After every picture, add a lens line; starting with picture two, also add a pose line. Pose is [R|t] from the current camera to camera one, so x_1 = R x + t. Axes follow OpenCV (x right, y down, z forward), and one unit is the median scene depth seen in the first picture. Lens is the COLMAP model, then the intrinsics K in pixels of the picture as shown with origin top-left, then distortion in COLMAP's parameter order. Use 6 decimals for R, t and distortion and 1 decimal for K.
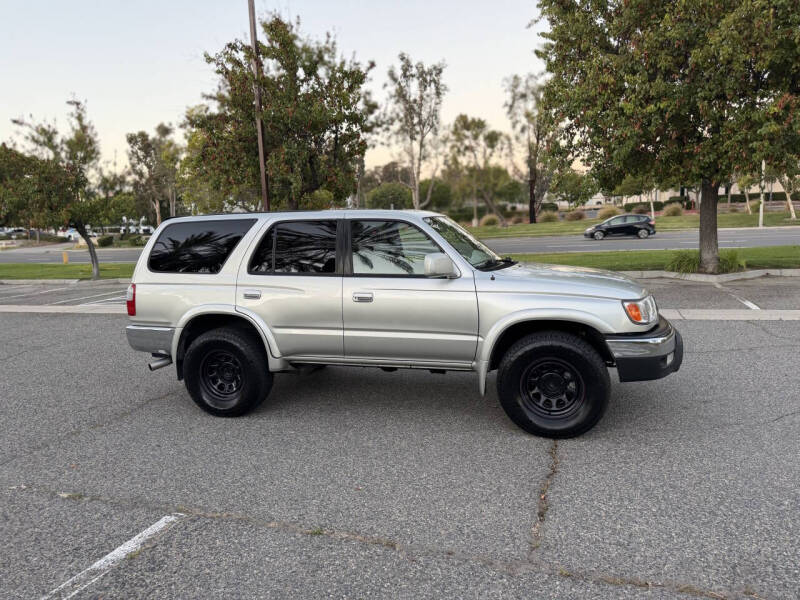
lens RADIAL K [[565.4, 0, 393.3], [0, 565.4, 298.8], [0, 0, 1]] dist [0.037381, -0.043521]
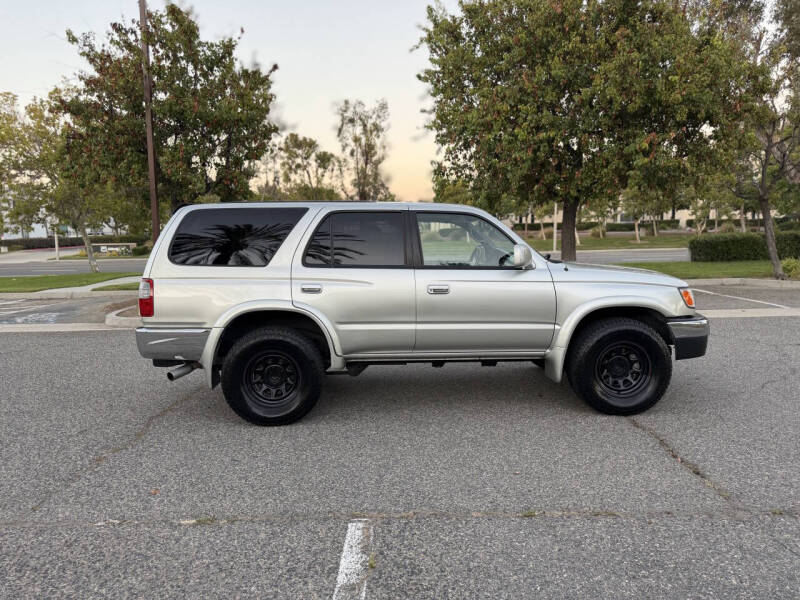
lens RADIAL K [[565.4, 0, 399.0], [0, 565.4, 303.7], [0, 0, 1]] dist [0.037381, -0.043521]
pose [[0.944881, -0.011299, 0.327220, -0.181199], [0.020404, 0.999494, -0.024405, 0.018464], [-0.326778, 0.029737, 0.944633, 0.037832]]
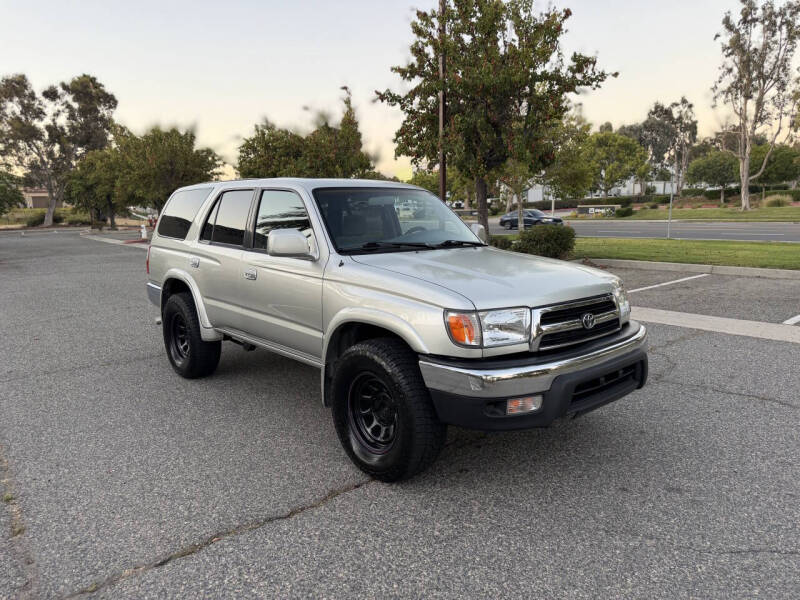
lens RADIAL K [[565.4, 0, 393.9], [0, 565.4, 297.4], [0, 0, 1]] dist [0.037381, -0.043521]
pose [[0.854678, 0.104347, -0.508563, 0.252391], [-0.083713, 0.994474, 0.063359, -0.017718], [0.512364, -0.011578, 0.858690, 0.134347]]
